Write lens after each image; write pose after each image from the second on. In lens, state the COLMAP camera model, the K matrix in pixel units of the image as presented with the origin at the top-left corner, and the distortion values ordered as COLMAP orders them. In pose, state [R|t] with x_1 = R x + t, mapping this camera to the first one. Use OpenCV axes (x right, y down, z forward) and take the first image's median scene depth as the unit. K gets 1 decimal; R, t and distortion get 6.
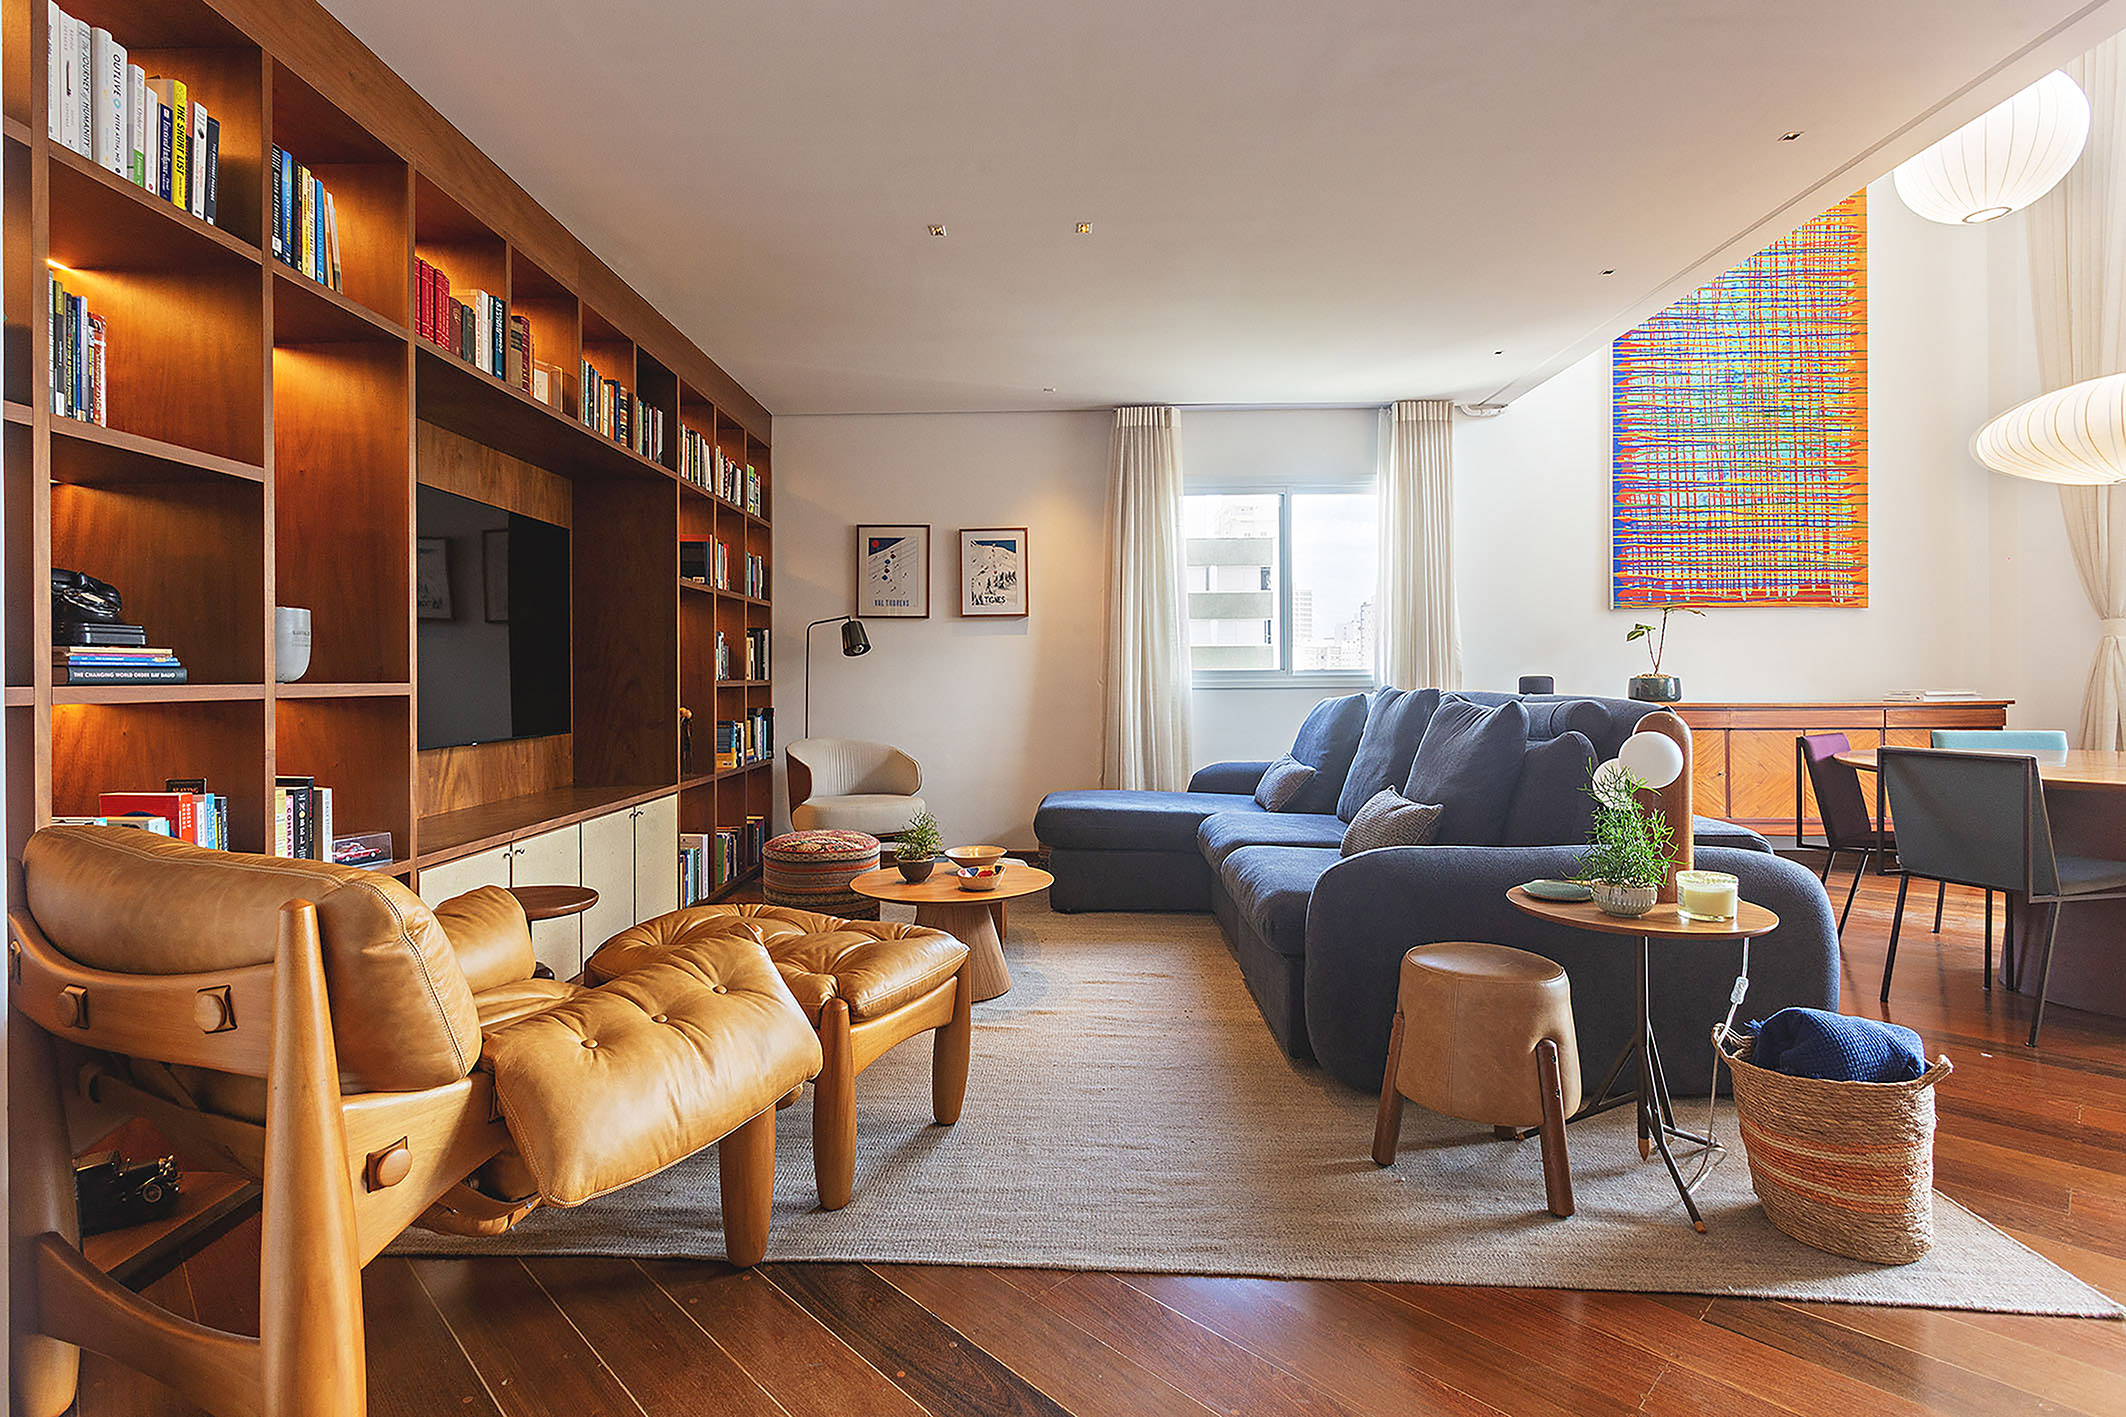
lens RADIAL K [[1060.7, 0, 1034.6], [0, 1060.7, 684.2], [0, 0, 1]] dist [-0.001709, 0.001013]
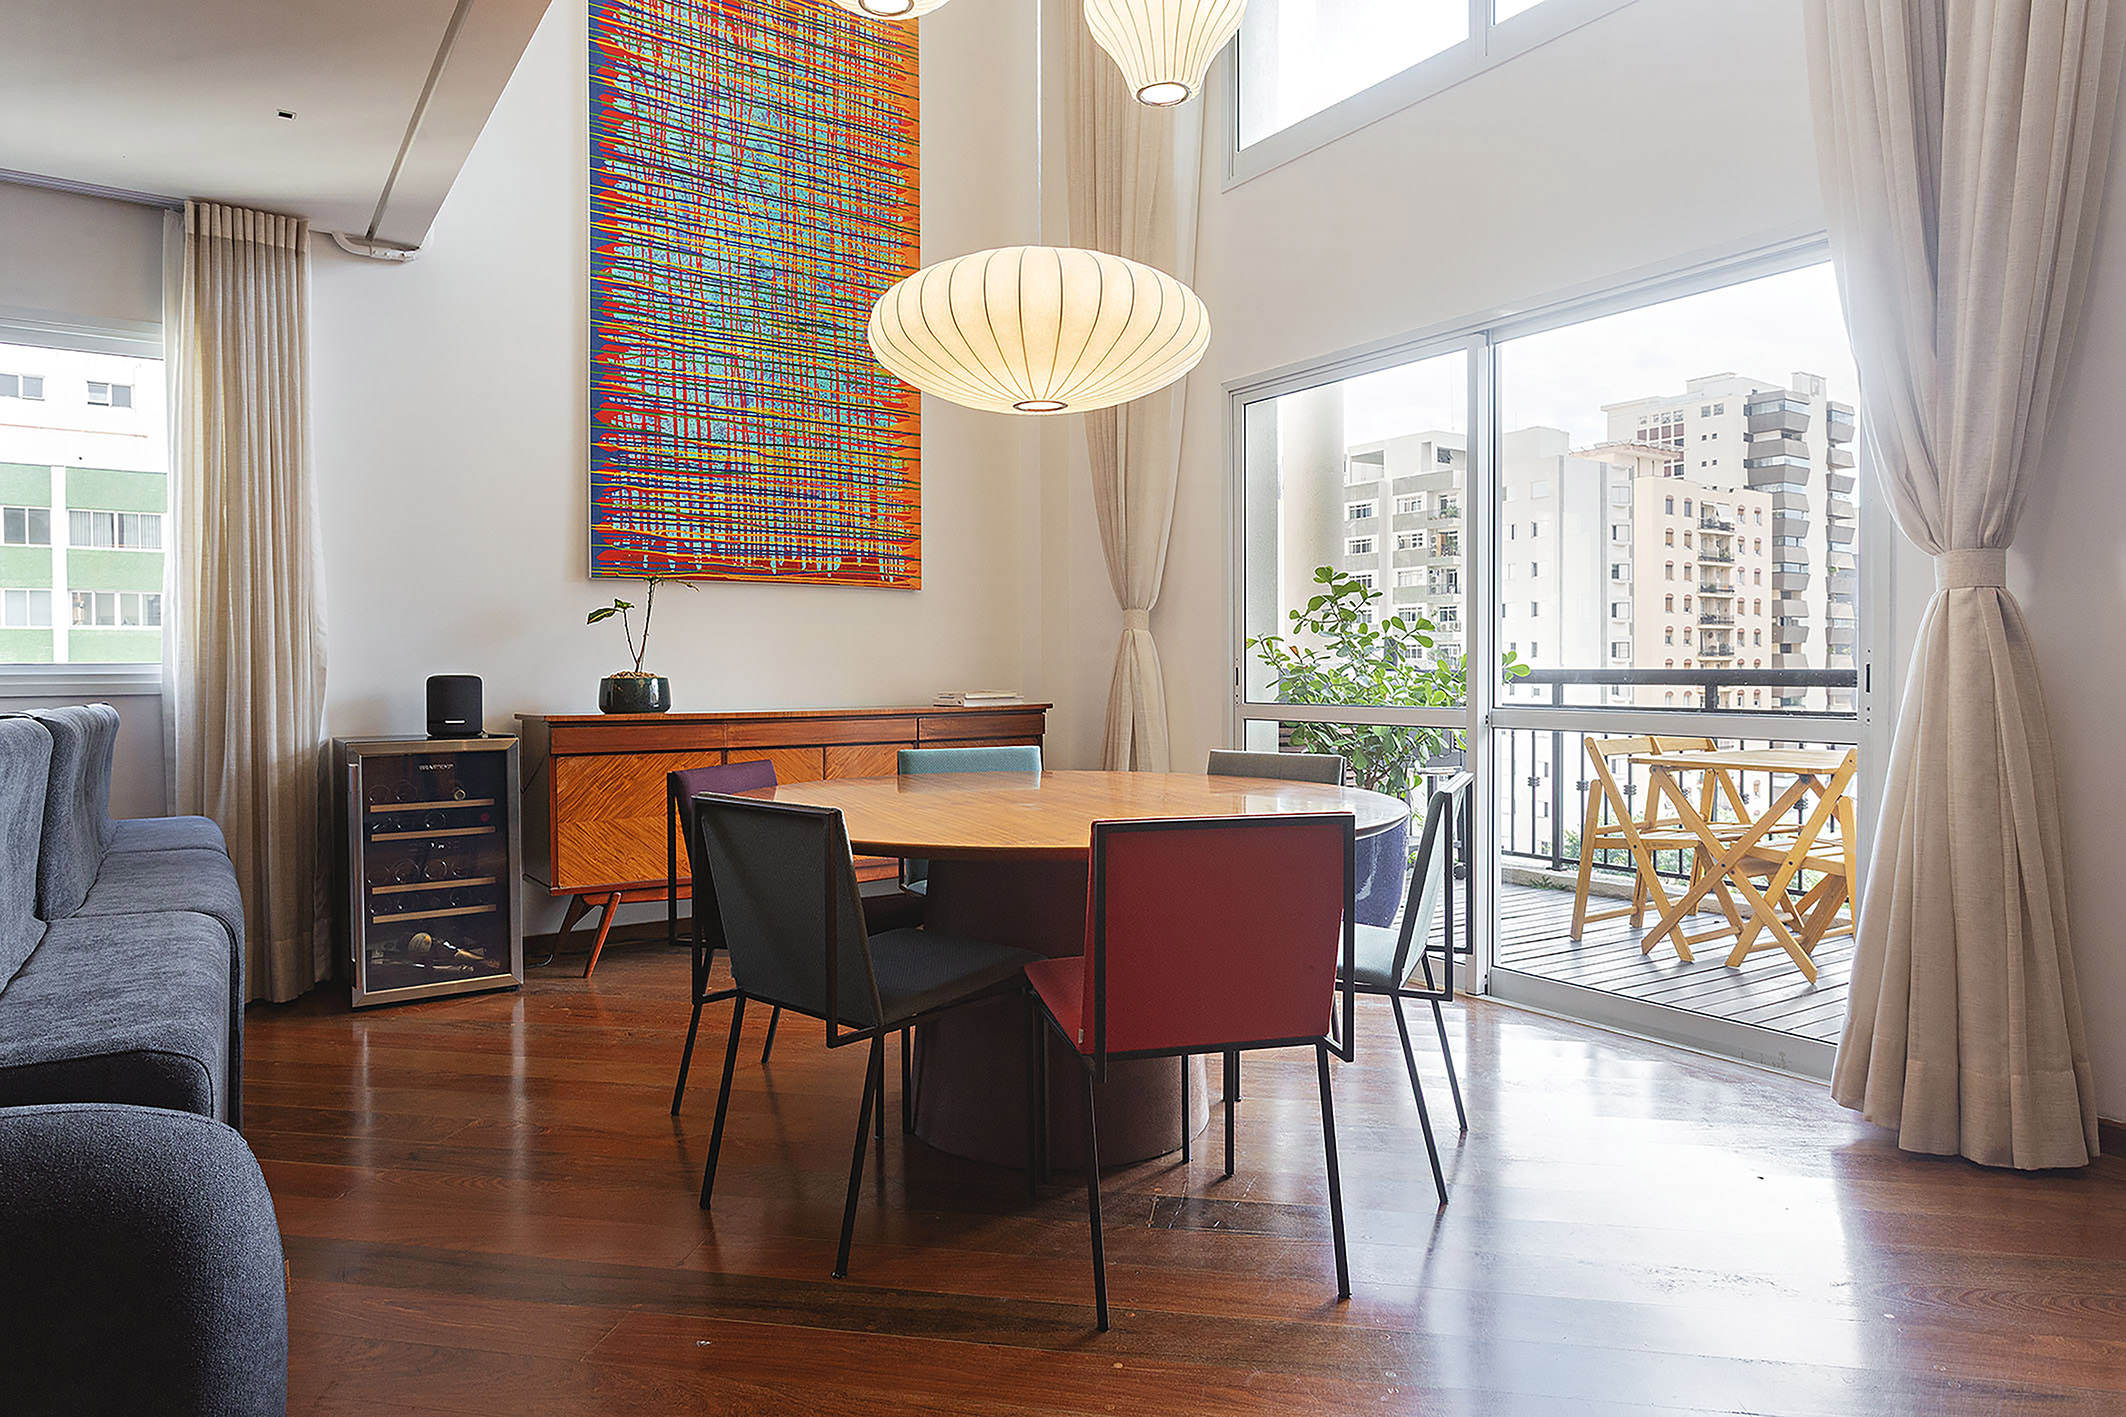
lens RADIAL K [[1261.1, 0, 1024.0], [0, 1261.1, 700.2], [0, 0, 1]] dist [-0.013033, 0.000597]
pose [[0.823232, -0.011346, 0.567592, 0.358228], [0.003140, 0.999876, 0.015433, -0.003583], [-0.567697, -0.010922, 0.823165, 0.196789]]
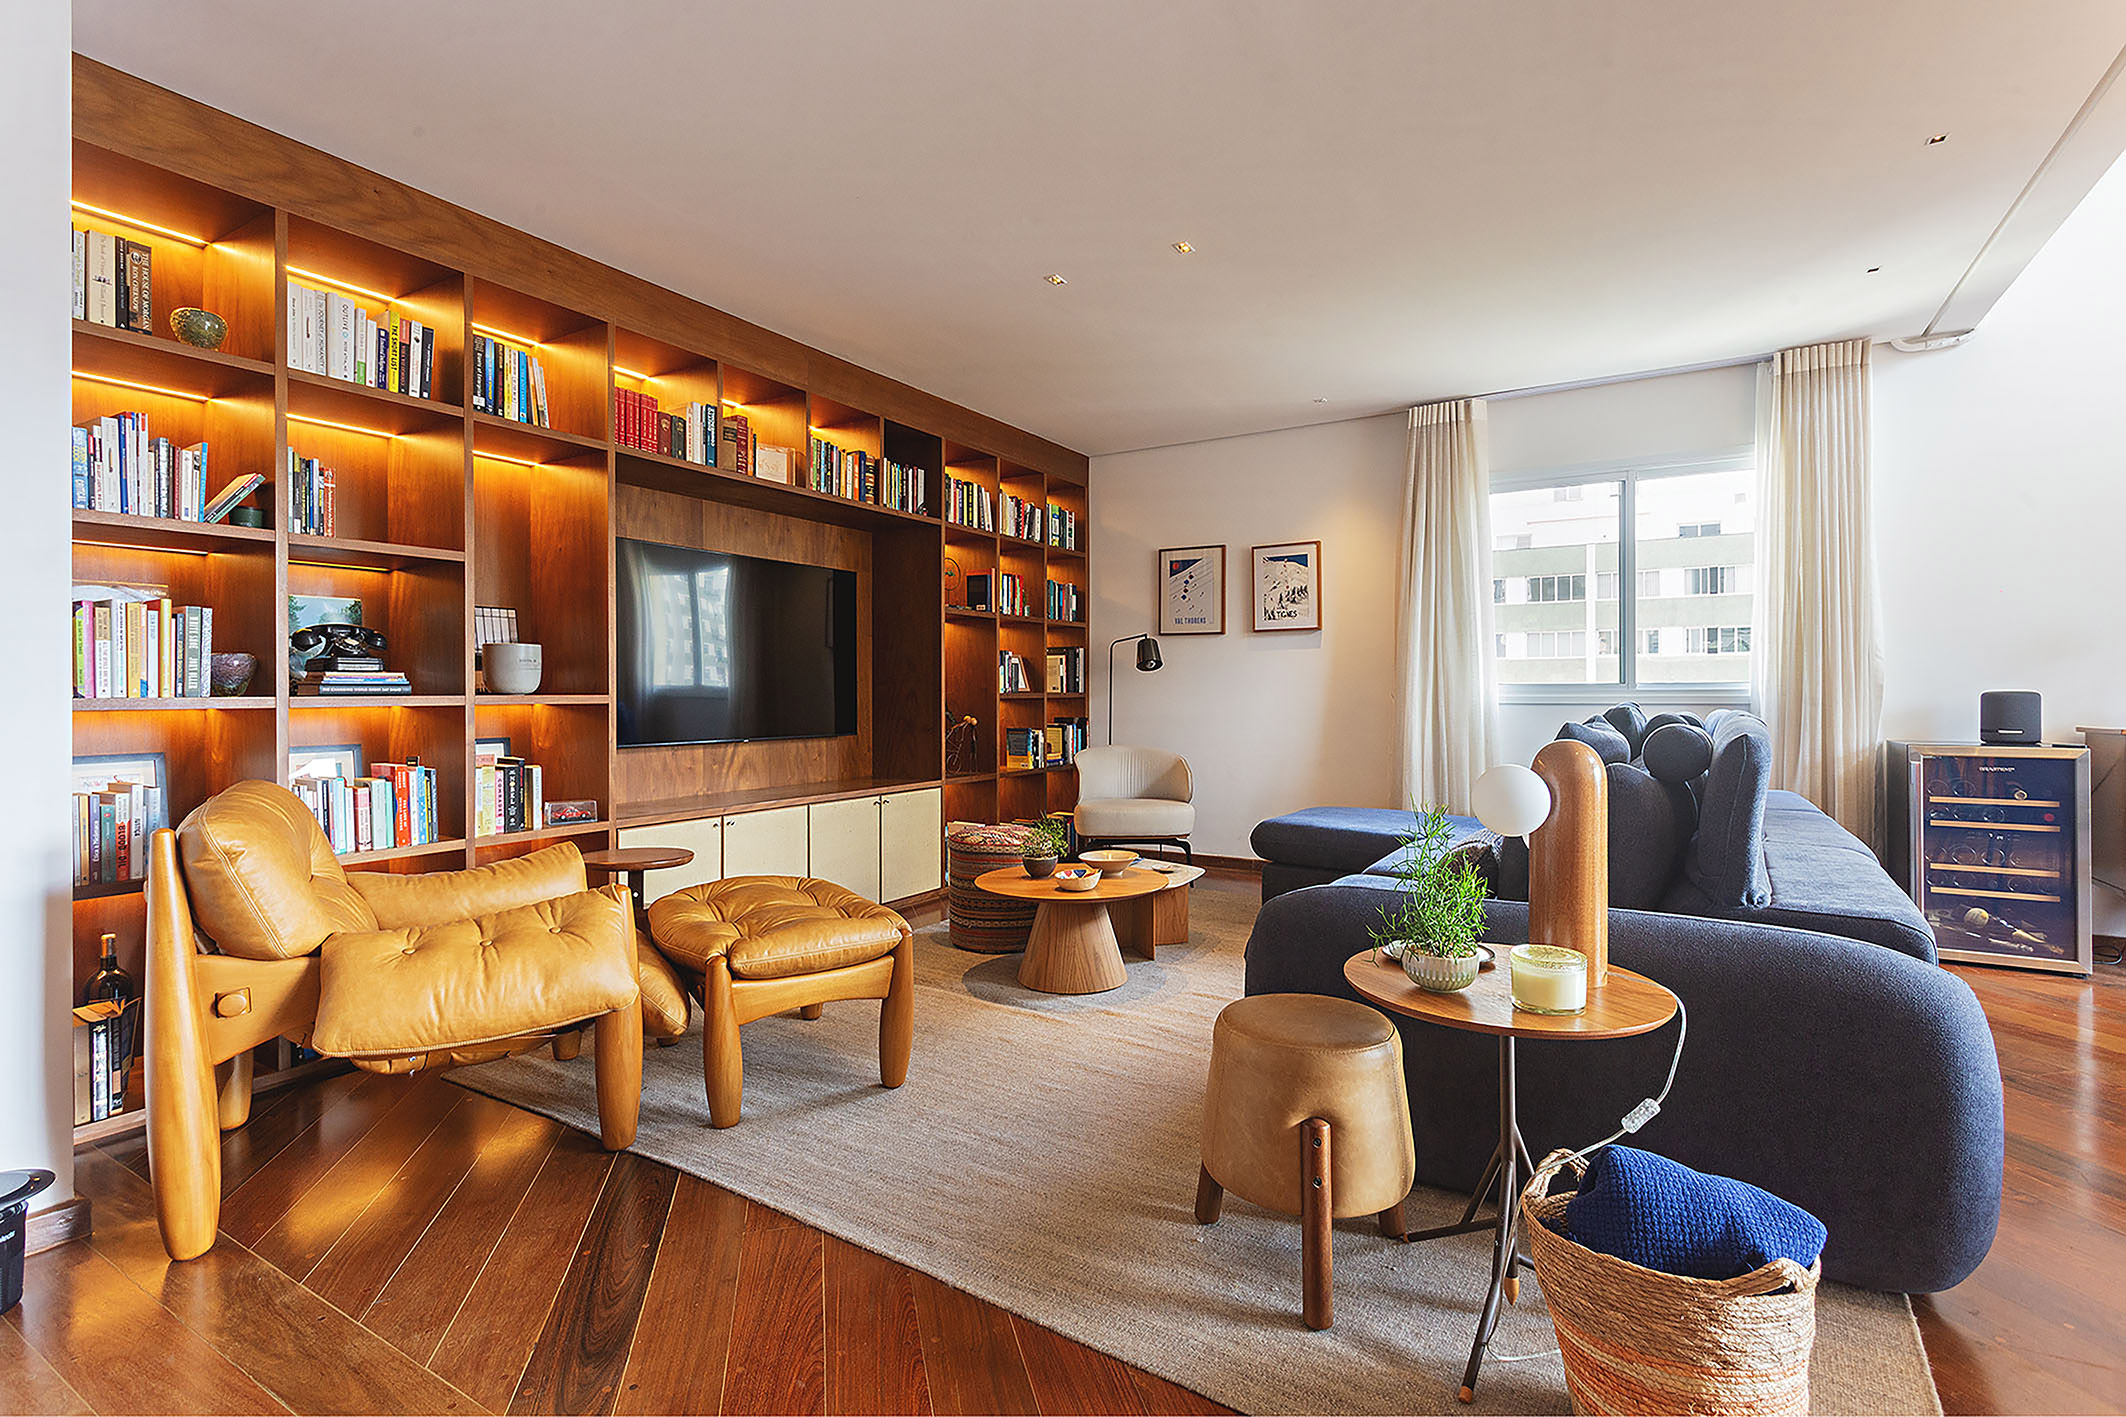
lens RADIAL K [[995.5, 0, 1061.5], [0, 995.5, 692.3], [0, 0, 1]] dist [0.001051, 0.000976]
pose [[0.865804, 0.003665, -0.500369, 0.274532], [-0.005204, 0.999985, -0.001682, -0.002539], [0.500356, 0.004060, 0.865811, 0.077069]]
